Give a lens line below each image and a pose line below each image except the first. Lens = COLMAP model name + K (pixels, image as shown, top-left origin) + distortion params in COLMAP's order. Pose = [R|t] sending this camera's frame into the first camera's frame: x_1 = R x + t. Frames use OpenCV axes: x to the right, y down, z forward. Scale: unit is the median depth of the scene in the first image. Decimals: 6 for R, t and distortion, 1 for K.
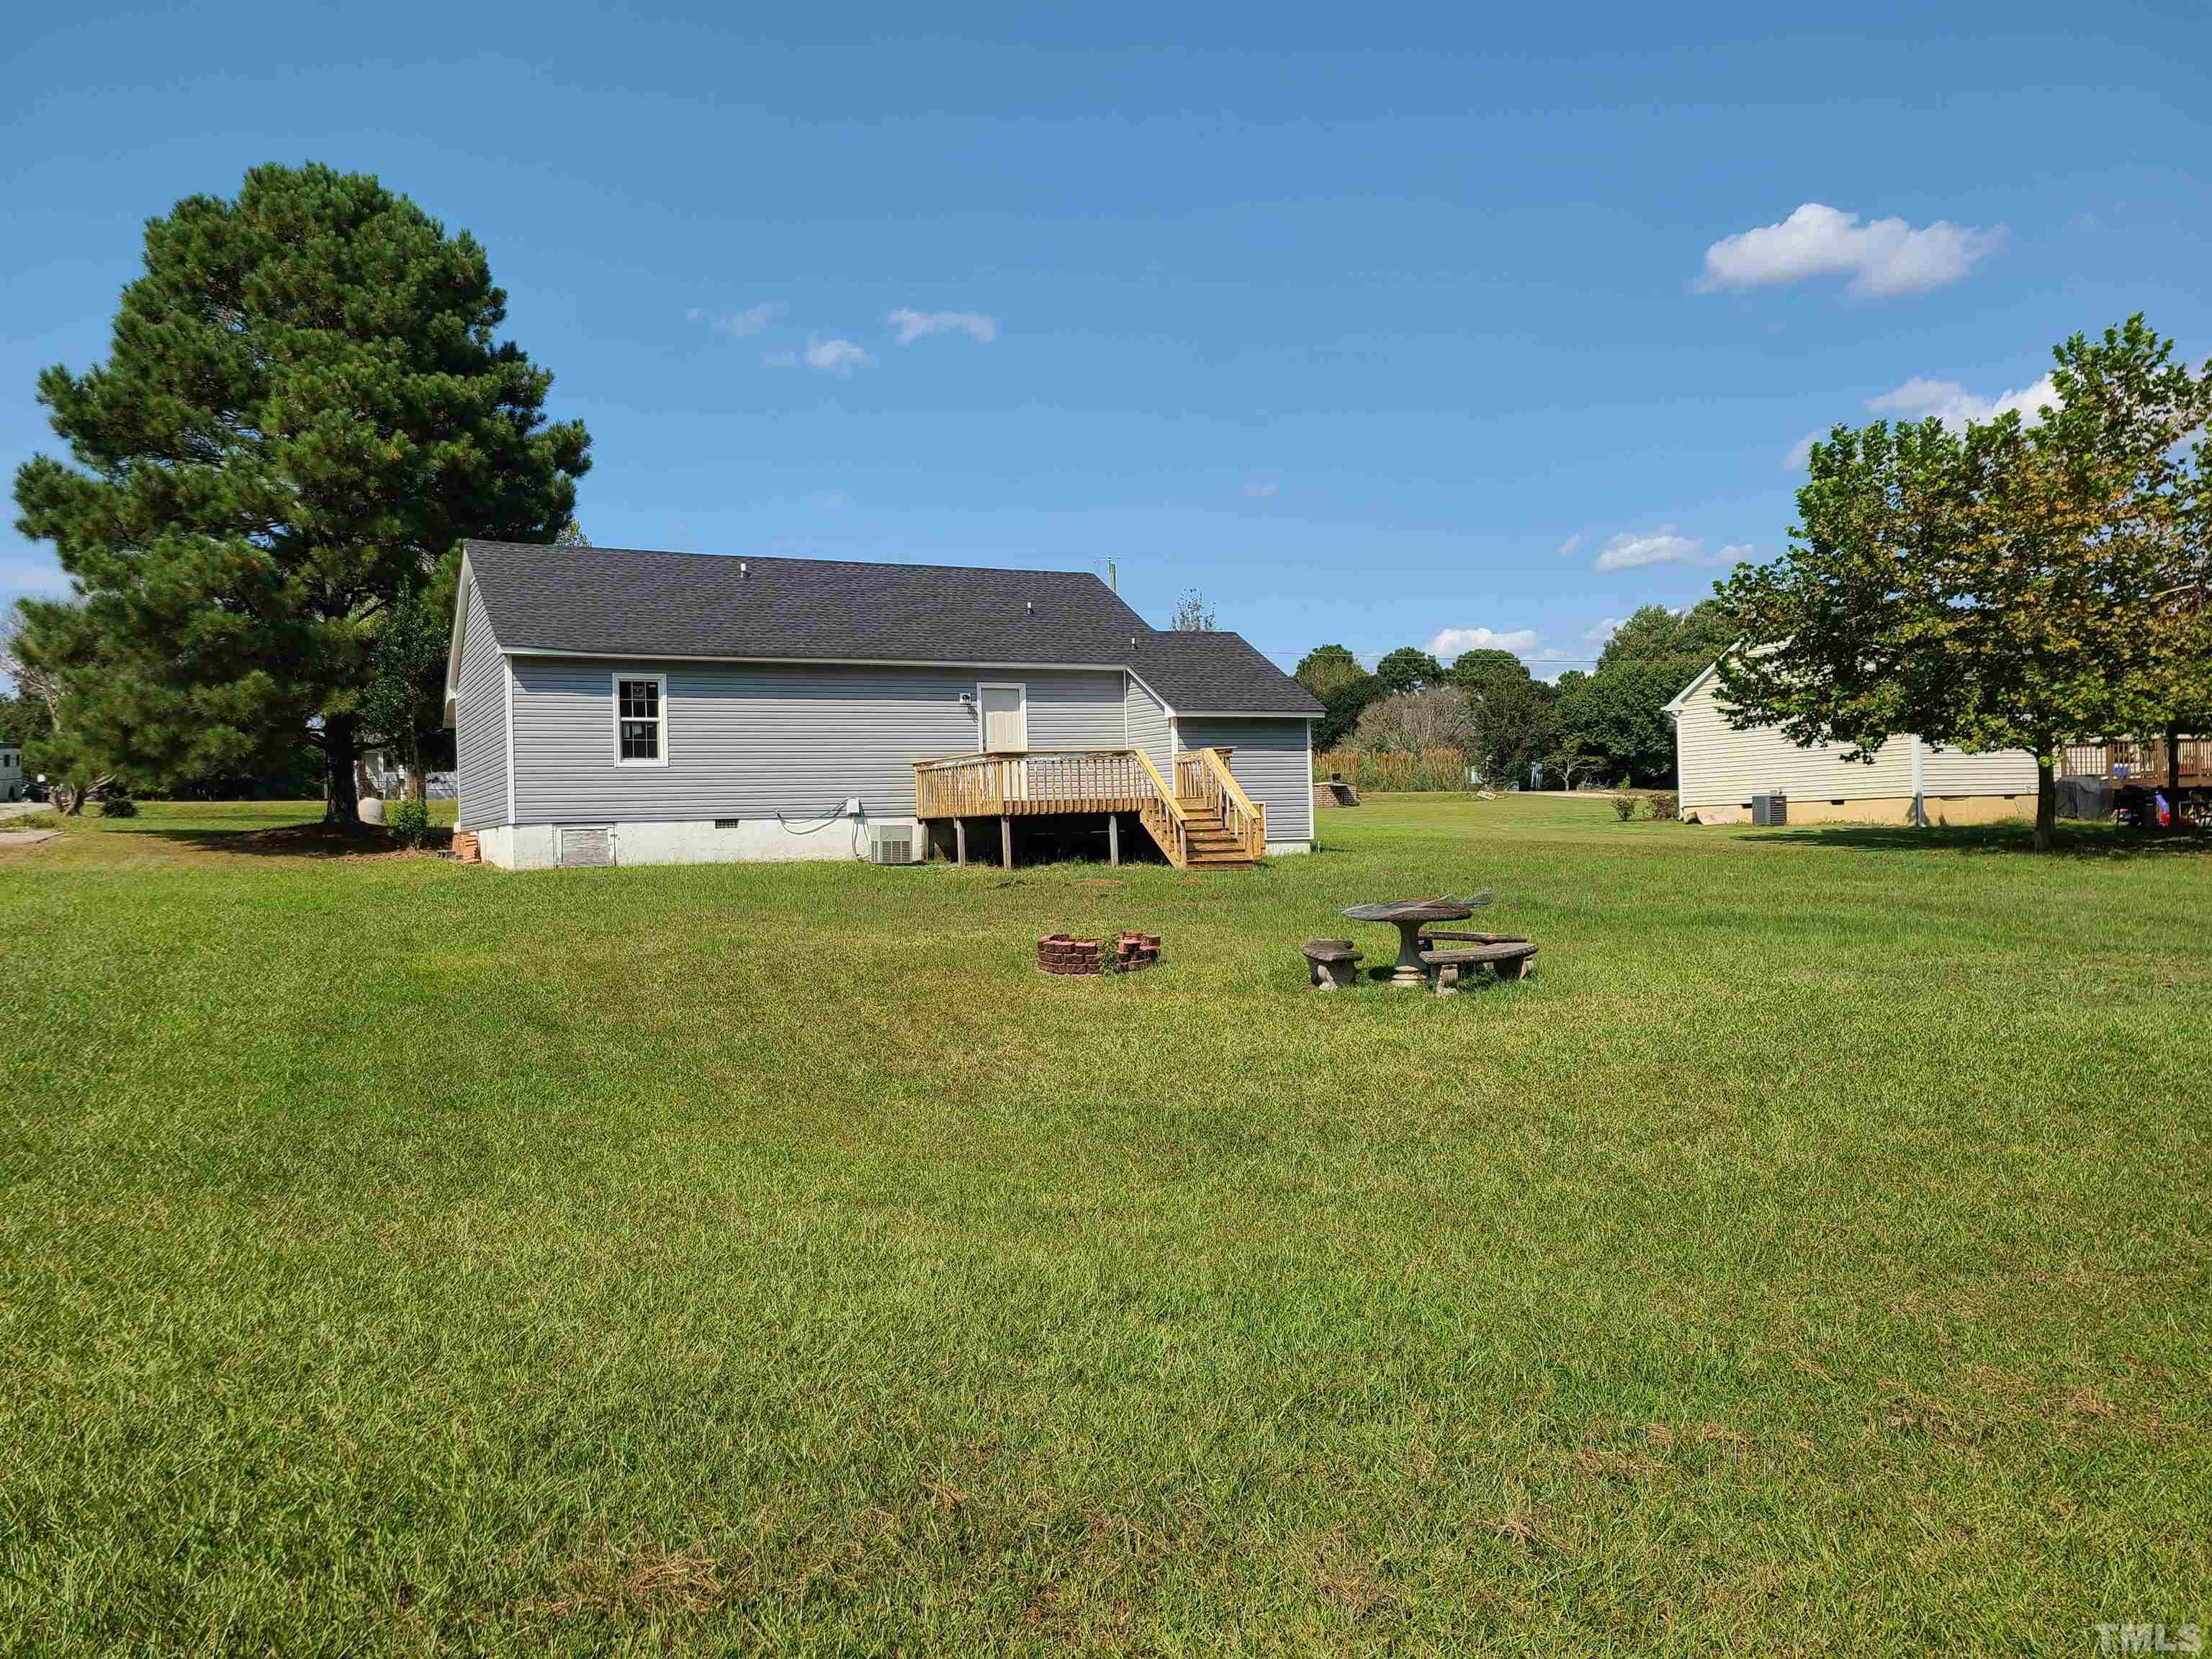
lens RADIAL K [[1723.4, 0, 1106.0], [0, 1723.4, 829.5], [0, 0, 1]] dist [0.028596, -0.001222]
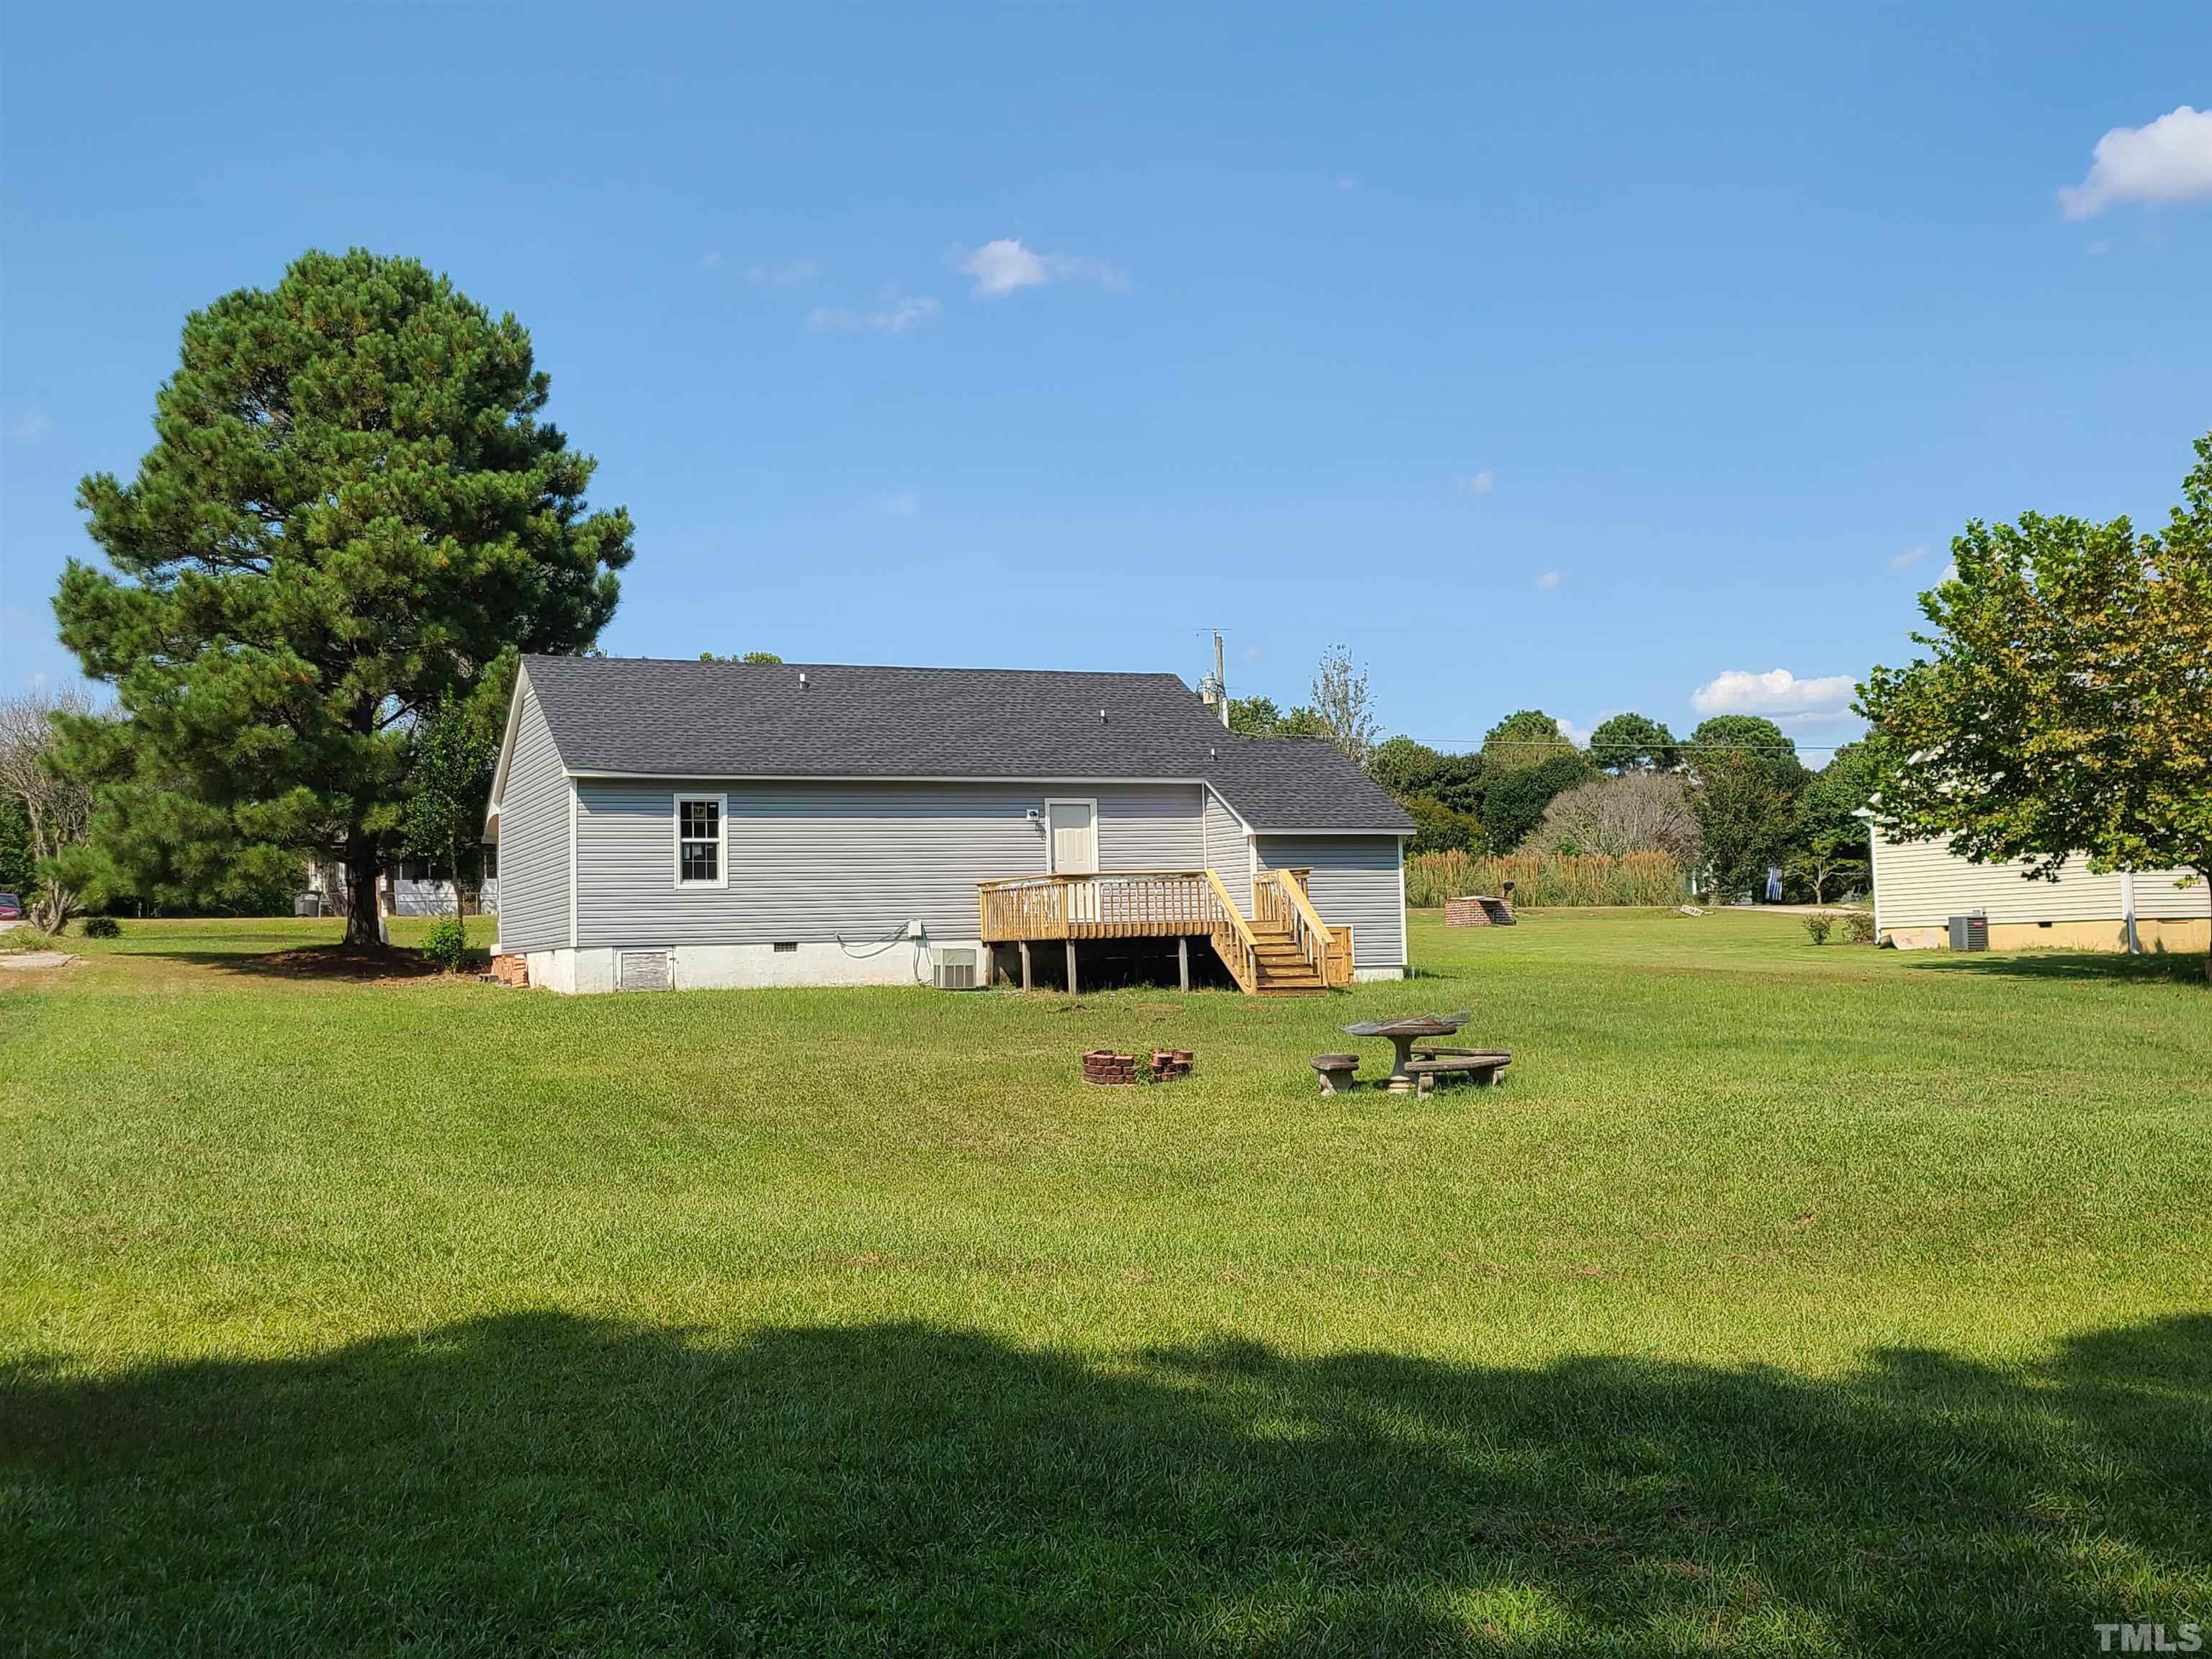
lens RADIAL K [[1723.4, 0, 1106.0], [0, 1723.4, 829.5], [0, 0, 1]] dist [0.028596, -0.001222]
pose [[0.999340, -0.000179, -0.036322, -0.008273], [-0.002436, 0.997406, -0.071939, 0.000349], [0.036241, 0.071980, 0.996747, 0.066465]]
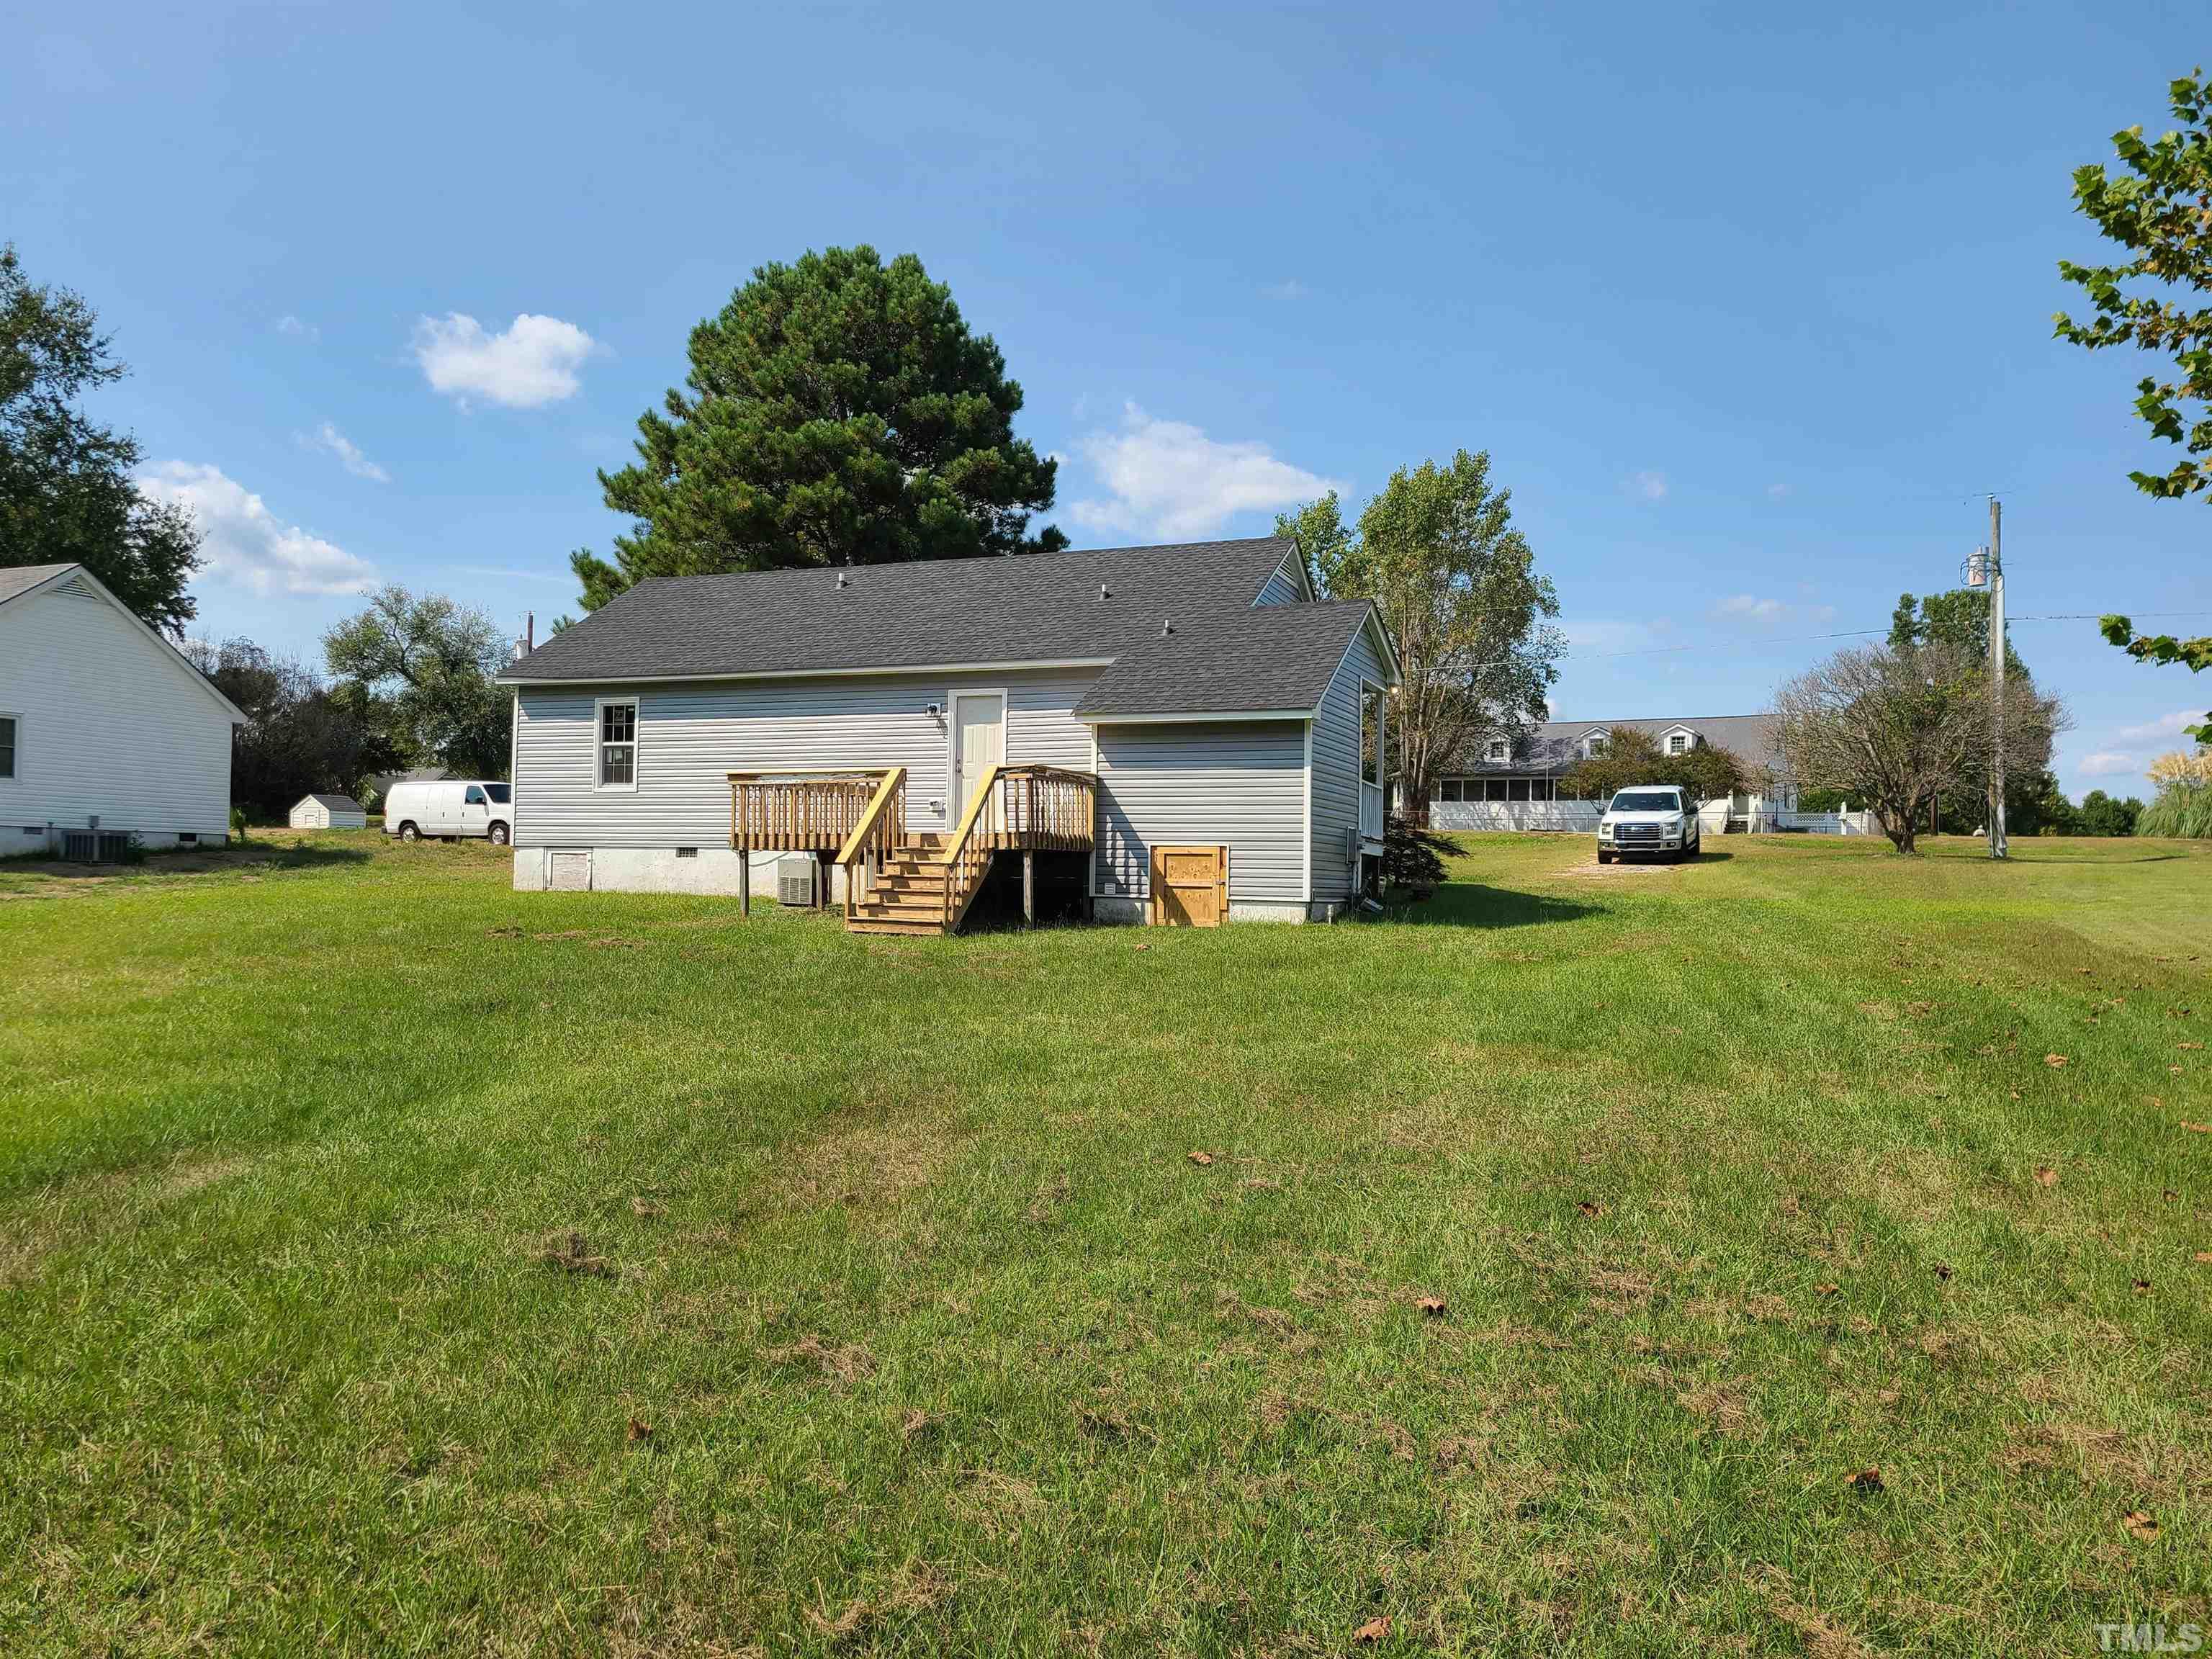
lens RADIAL K [[1723.4, 0, 1106.0], [0, 1723.4, 829.5], [0, 0, 1]] dist [0.028596, -0.001222]
pose [[0.674884, 0.005614, -0.737903, 1.446325], [-0.051286, 0.997910, -0.039314, 0.021352], [0.736140, 0.064376, 0.673761, 1.217001]]
